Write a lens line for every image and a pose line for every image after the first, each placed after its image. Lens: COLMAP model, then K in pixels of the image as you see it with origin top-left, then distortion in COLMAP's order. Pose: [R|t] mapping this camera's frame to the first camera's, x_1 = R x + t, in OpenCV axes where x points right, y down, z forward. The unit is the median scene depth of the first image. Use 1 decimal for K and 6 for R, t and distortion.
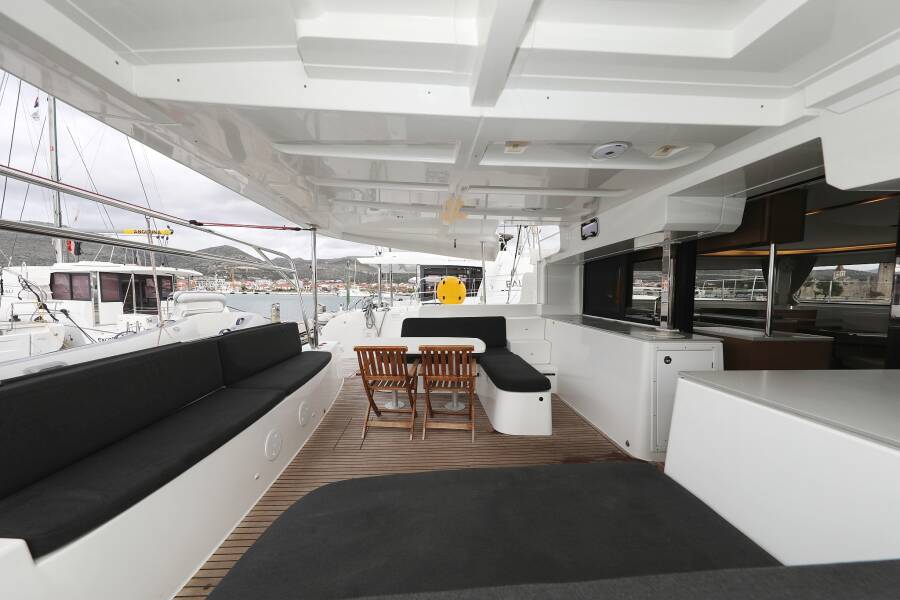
lens RADIAL K [[283.0, 0, 450.4], [0, 283.0, 305.8], [0, 0, 1]] dist [-0.000845, -0.000046]
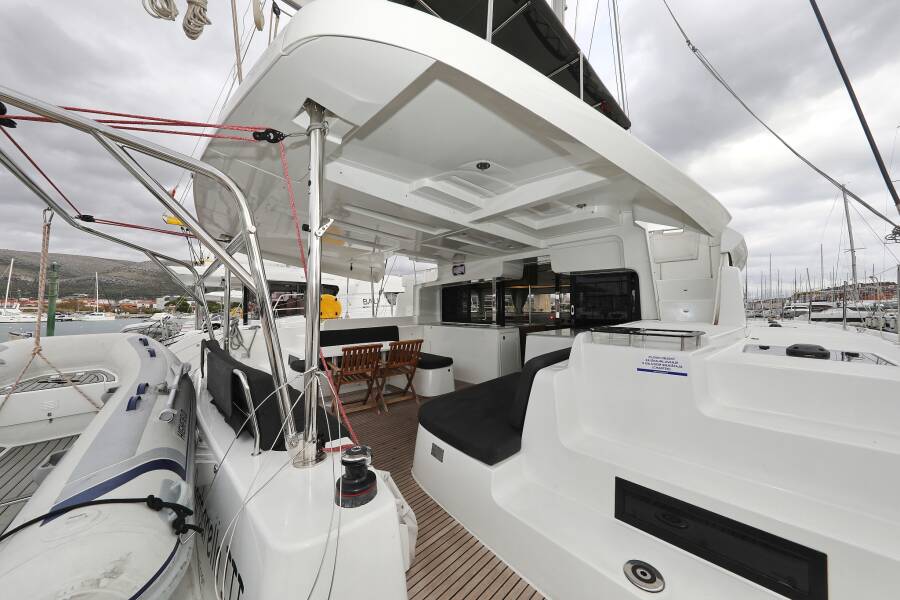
lens RADIAL K [[283.0, 0, 450.4], [0, 283.0, 305.8], [0, 0, 1]] dist [-0.000845, -0.000046]
pose [[0.758232, -0.007745, 0.651939, -0.690330], [0.046789, 0.997998, -0.042561, 0.018751], [-0.650304, 0.062775, 0.757076, -0.265923]]
